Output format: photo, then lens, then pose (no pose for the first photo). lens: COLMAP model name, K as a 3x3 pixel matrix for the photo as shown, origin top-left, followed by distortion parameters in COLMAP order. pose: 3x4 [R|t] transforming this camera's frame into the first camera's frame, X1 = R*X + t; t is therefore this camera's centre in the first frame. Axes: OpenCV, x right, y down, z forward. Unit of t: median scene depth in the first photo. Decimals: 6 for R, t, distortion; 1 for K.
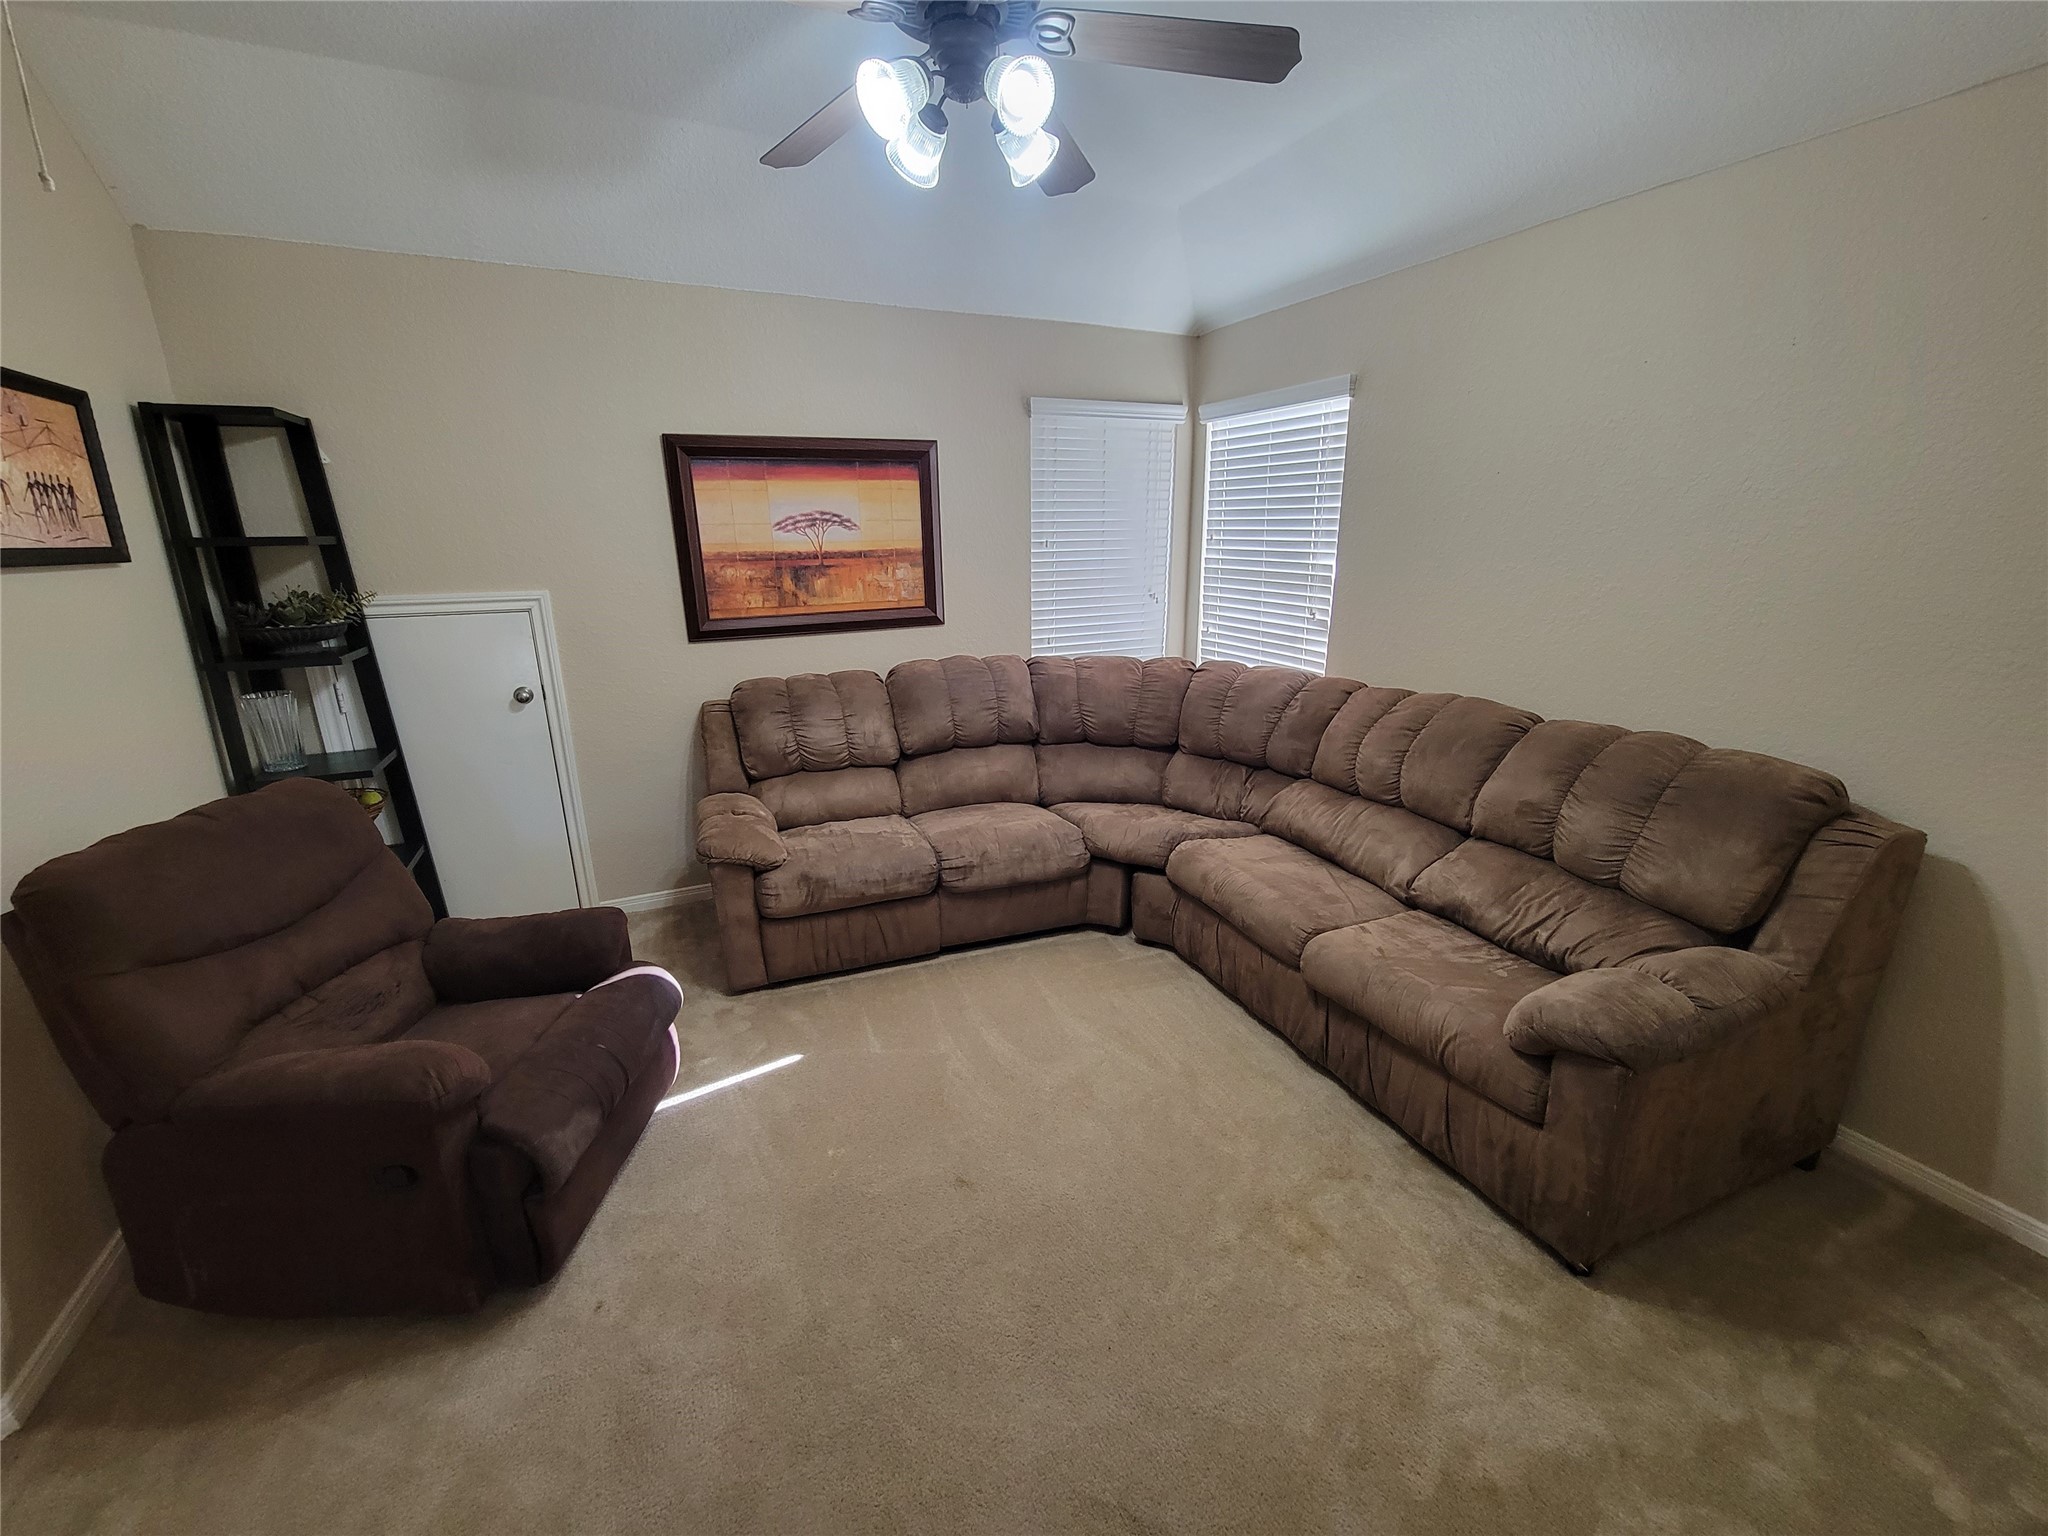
lens RADIAL K [[839.4, 0, 1024.0], [0, 839.4, 768.0], [0, 0, 1]] dist [0.000663, -0.000077]
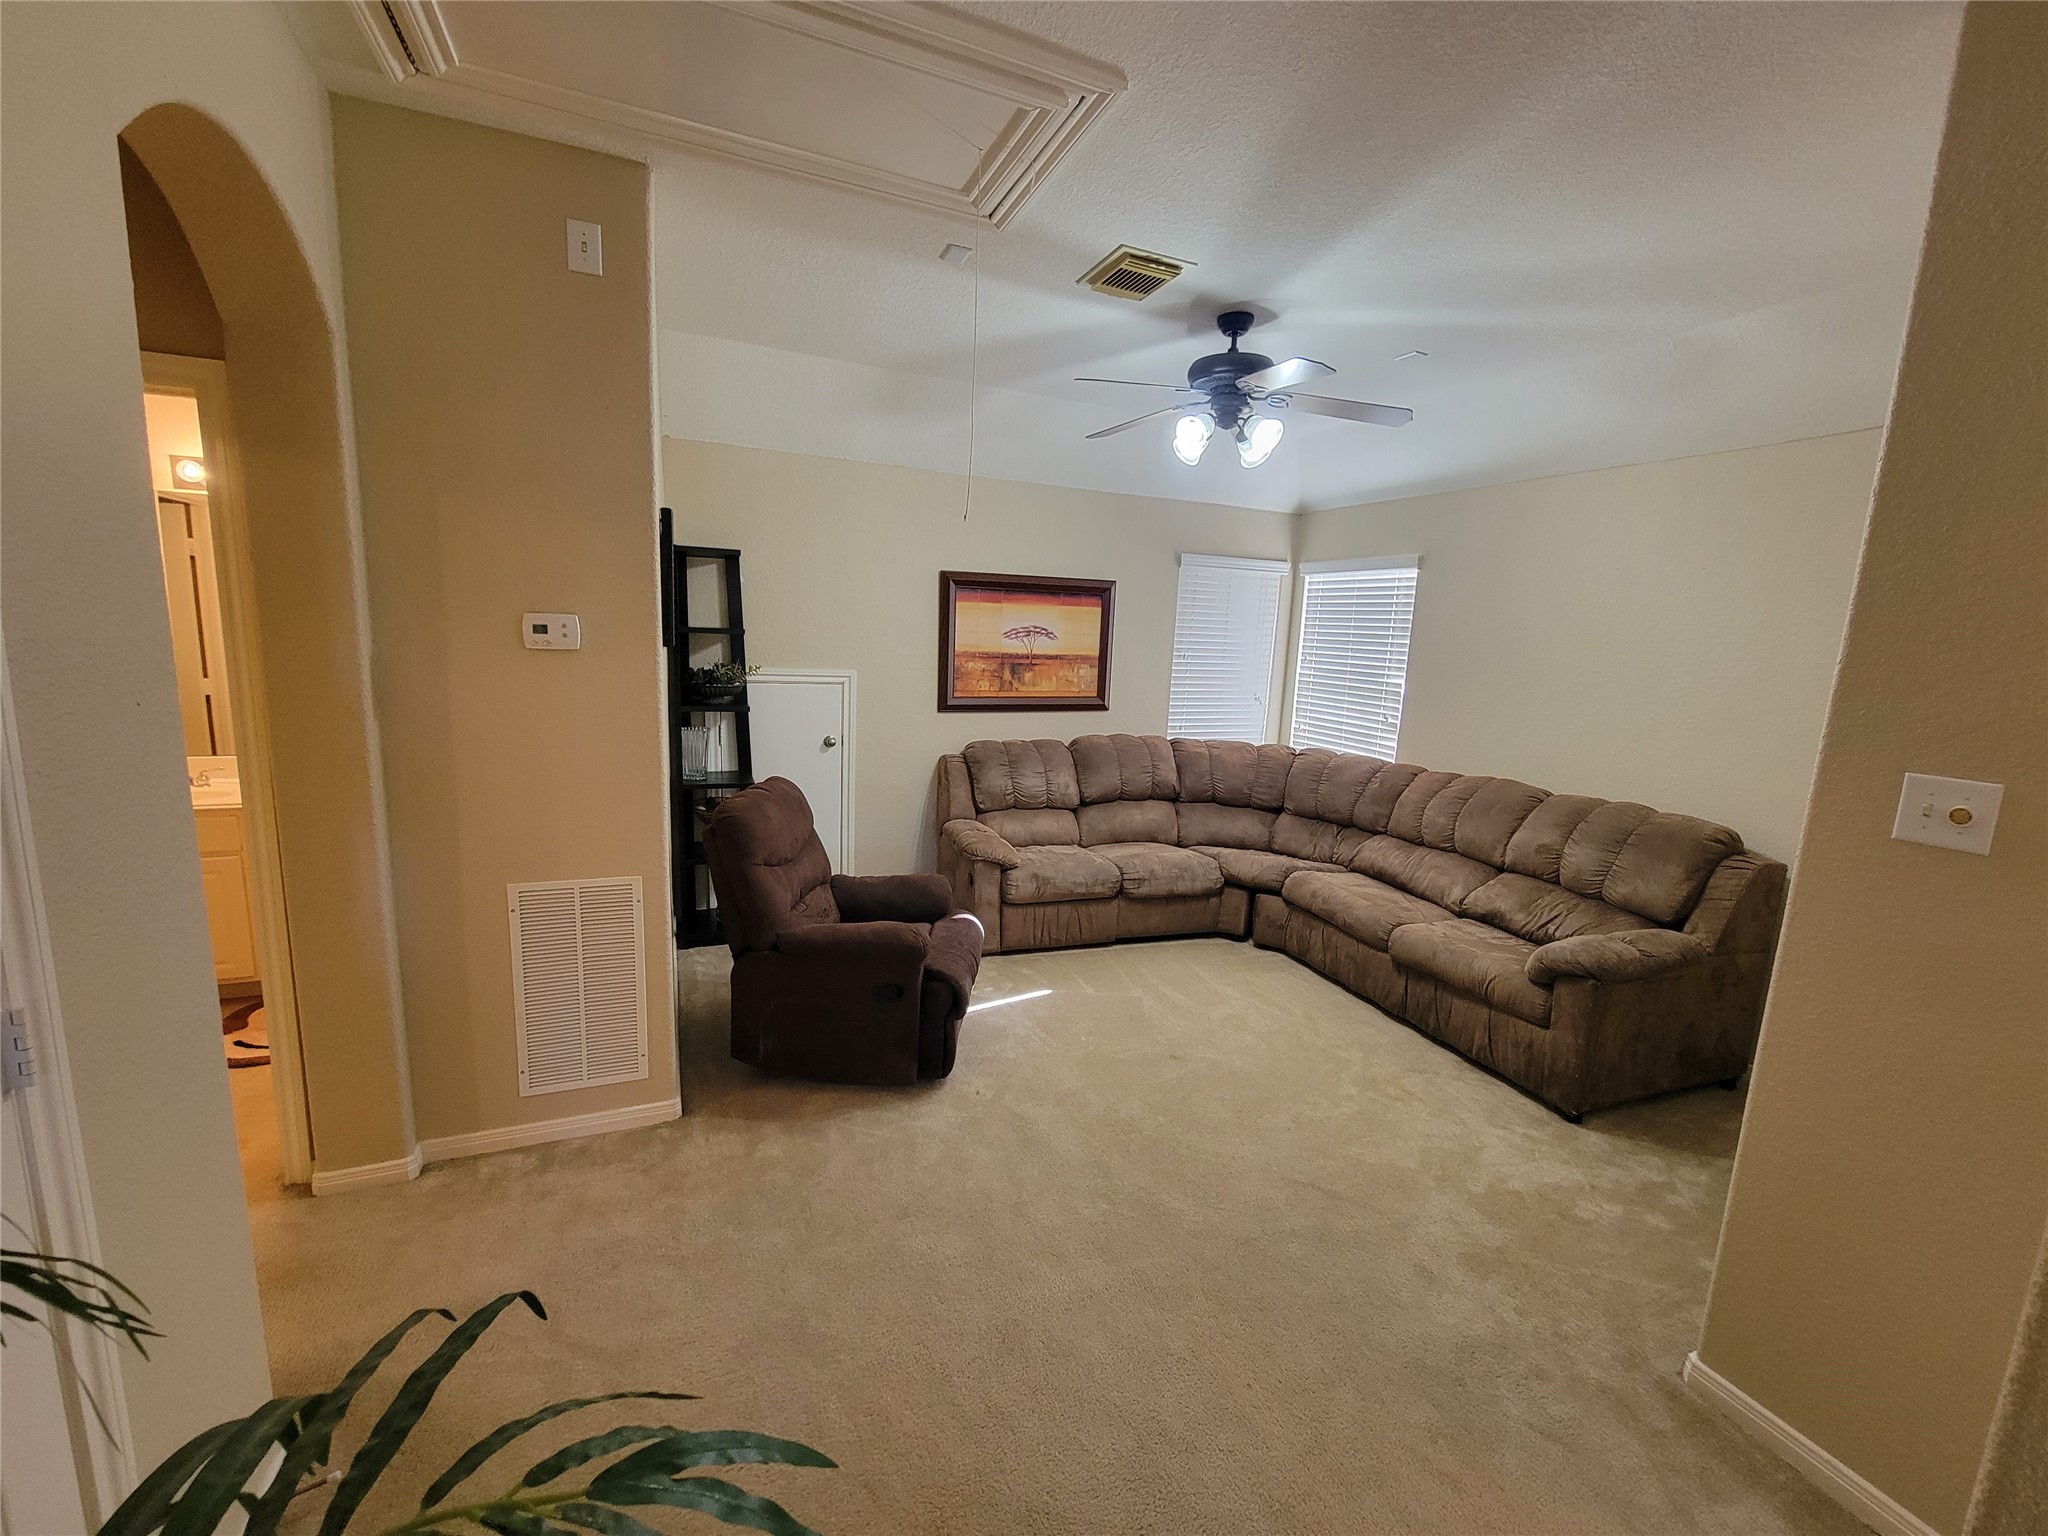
lens RADIAL K [[839.4, 0, 1024.0], [0, 839.4, 768.0], [0, 0, 1]] dist [0.000663, -0.000077]
pose [[0.997669, 0.059465, -0.033476, -0.214870], [-0.062918, 0.991505, -0.113835, 0.099511], [0.026422, 0.115676, 0.992936, -0.402573]]
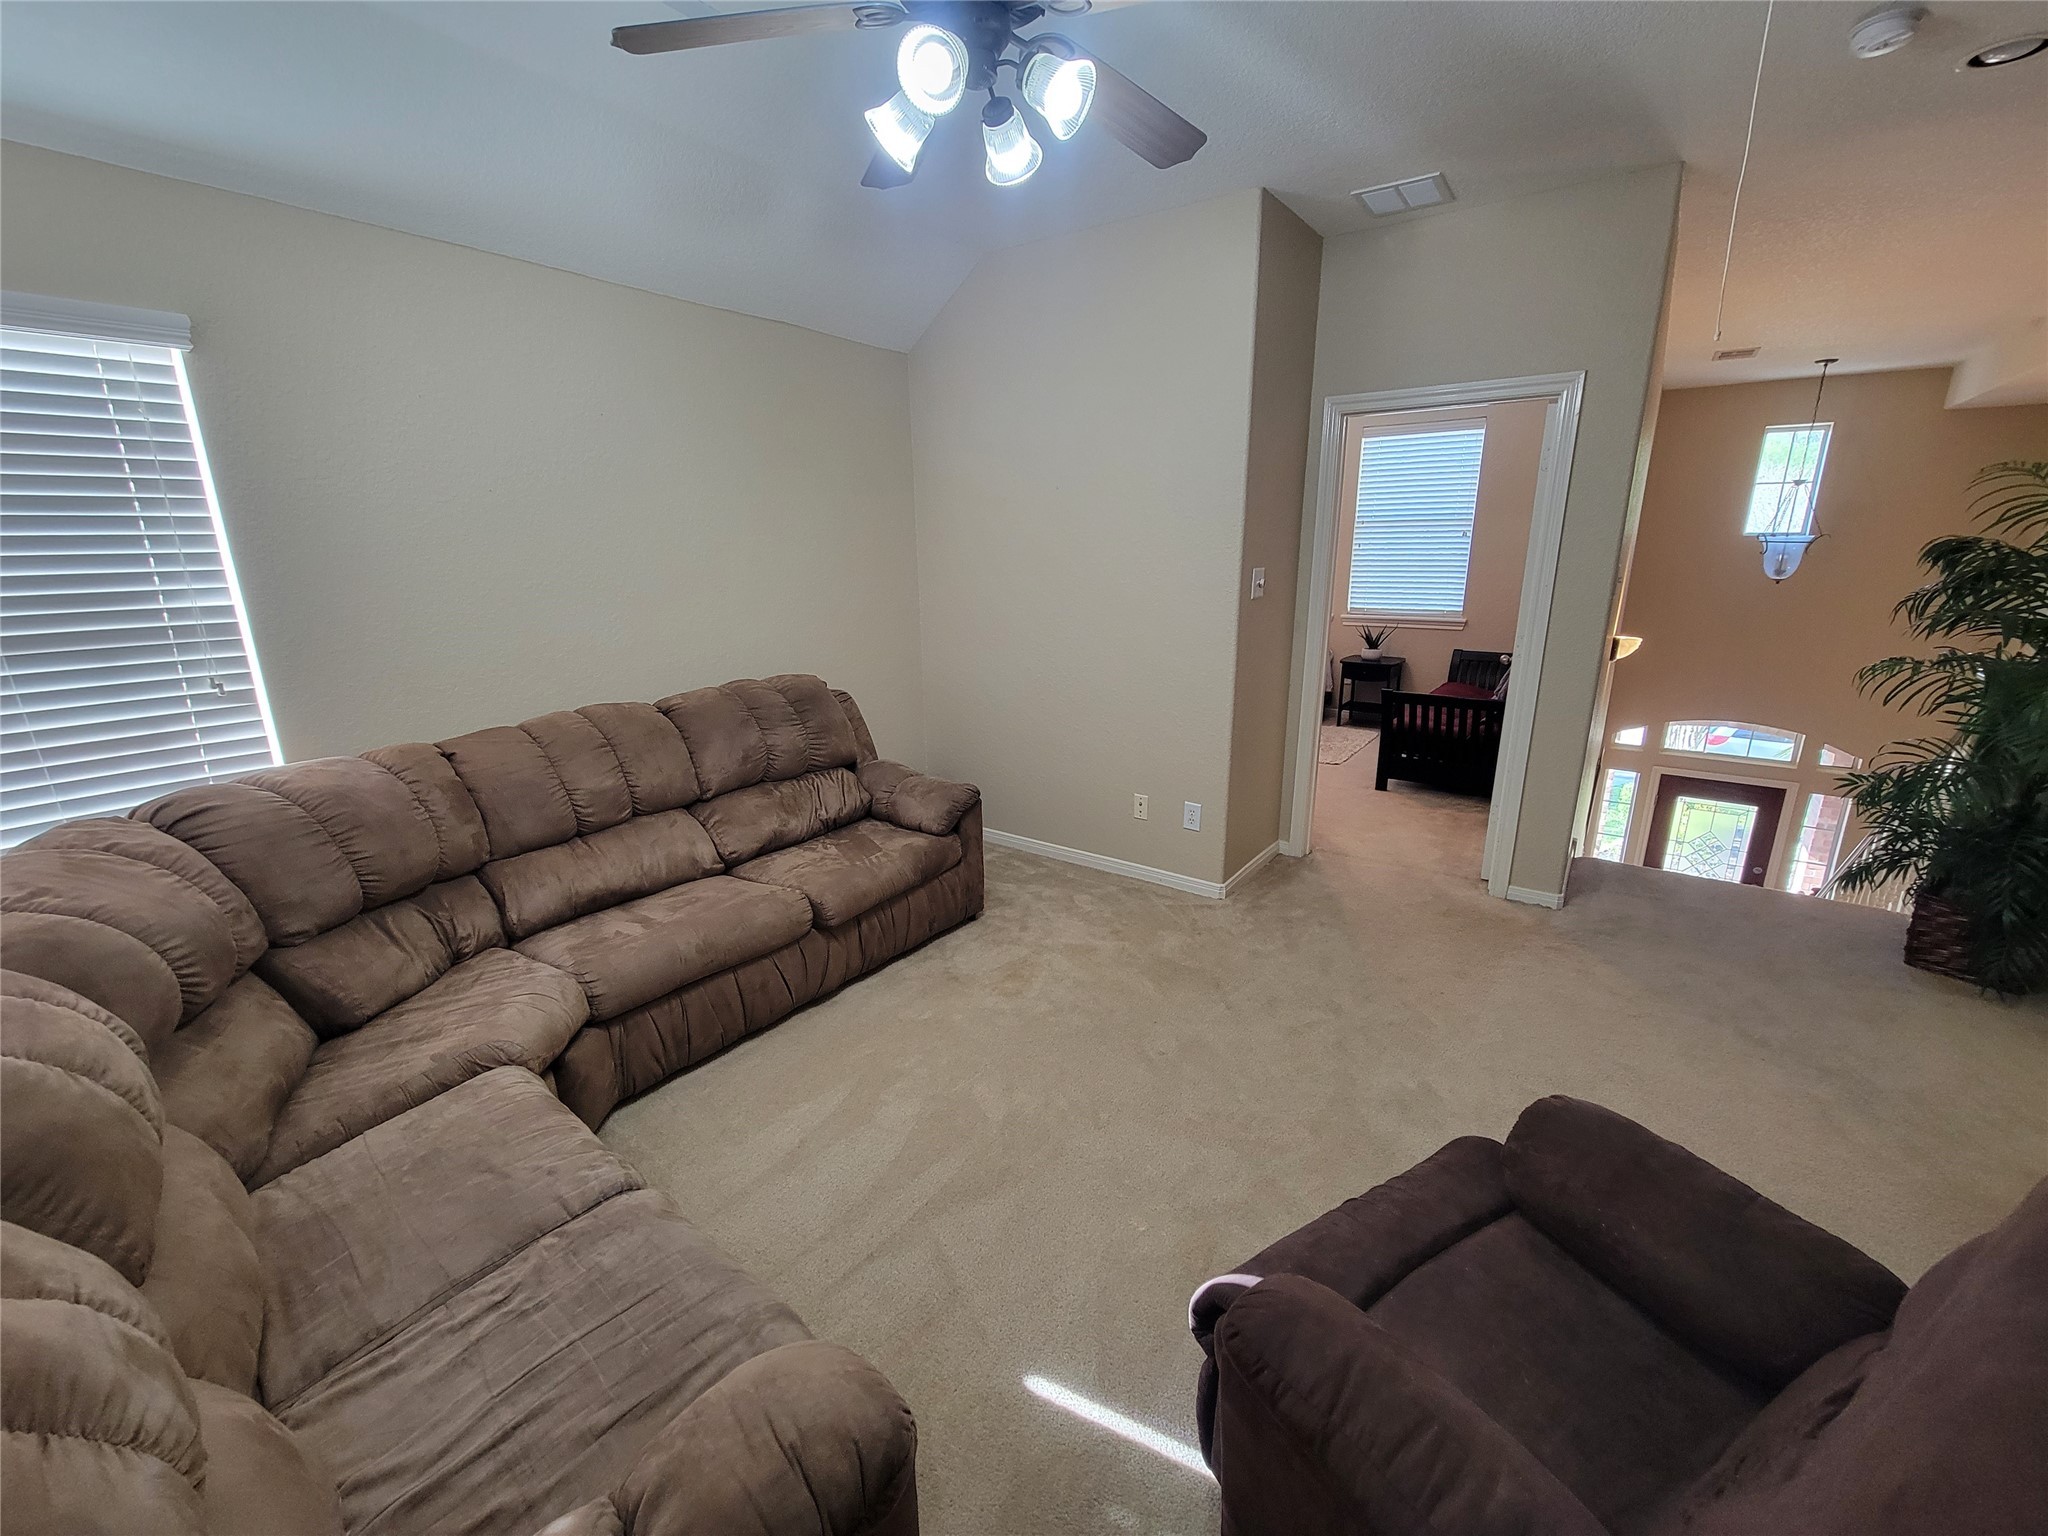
lens RADIAL K [[839.4, 0, 1024.0], [0, 839.4, 768.0], [0, 0, 1]] dist [0.000663, -0.000077]
pose [[-0.476383, -0.220069, 0.851251, -0.560780], [0.257786, 0.890663, 0.374522, -0.235695], [-0.840599, 0.397856, -0.367566, 0.838642]]
